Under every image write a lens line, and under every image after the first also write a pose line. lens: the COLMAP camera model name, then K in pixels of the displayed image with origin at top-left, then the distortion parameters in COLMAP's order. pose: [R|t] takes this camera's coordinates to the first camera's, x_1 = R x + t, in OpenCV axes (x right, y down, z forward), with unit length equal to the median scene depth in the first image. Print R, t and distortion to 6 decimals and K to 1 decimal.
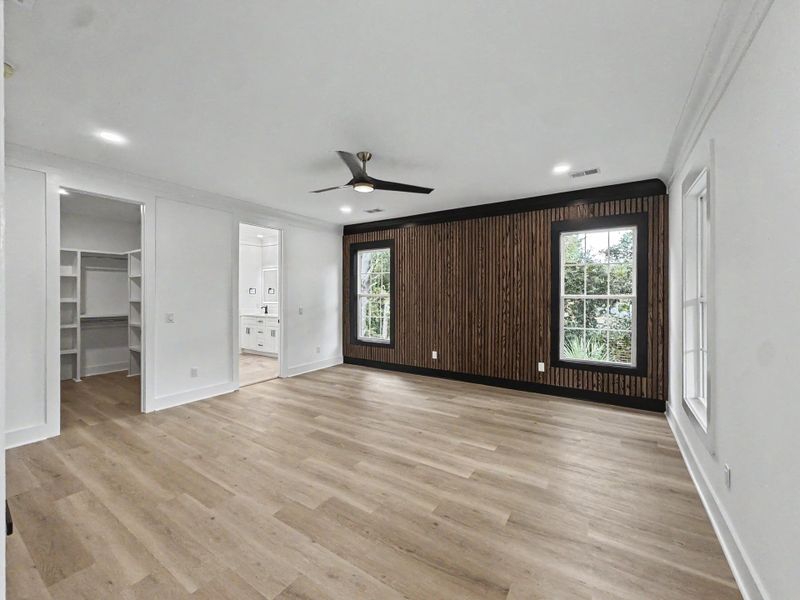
lens RADIAL K [[323.1, 0, 403.9], [0, 323.1, 295.8], [0, 0, 1]] dist [-0.000292, 0.000184]
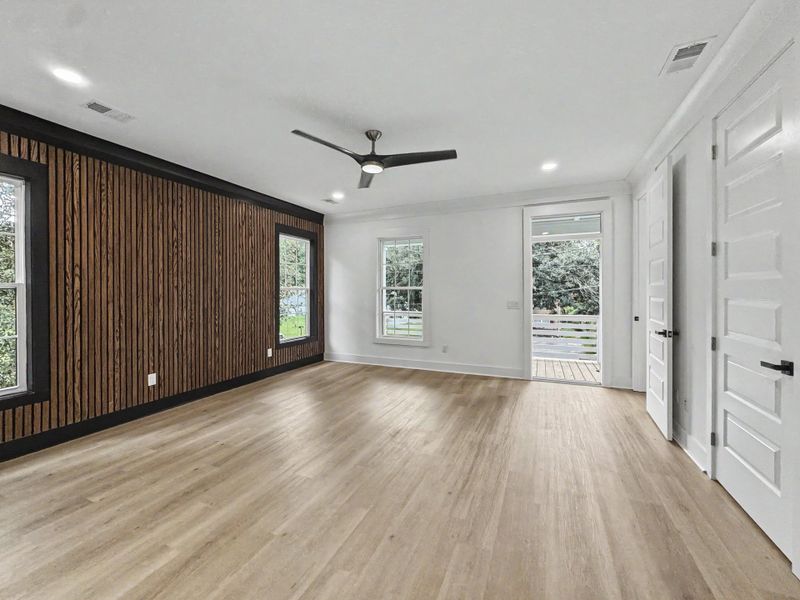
lens RADIAL K [[321.4, 0, 400.0], [0, 321.4, 300.0], [0, 0, 1]] dist [-0.000265, 0.000552]
pose [[-0.138438, -0.030263, 0.989909, -0.694352], [0.004817, 0.999501, 0.031230, 0.008784], [-0.990359, 0.009092, -0.138223, 0.691406]]
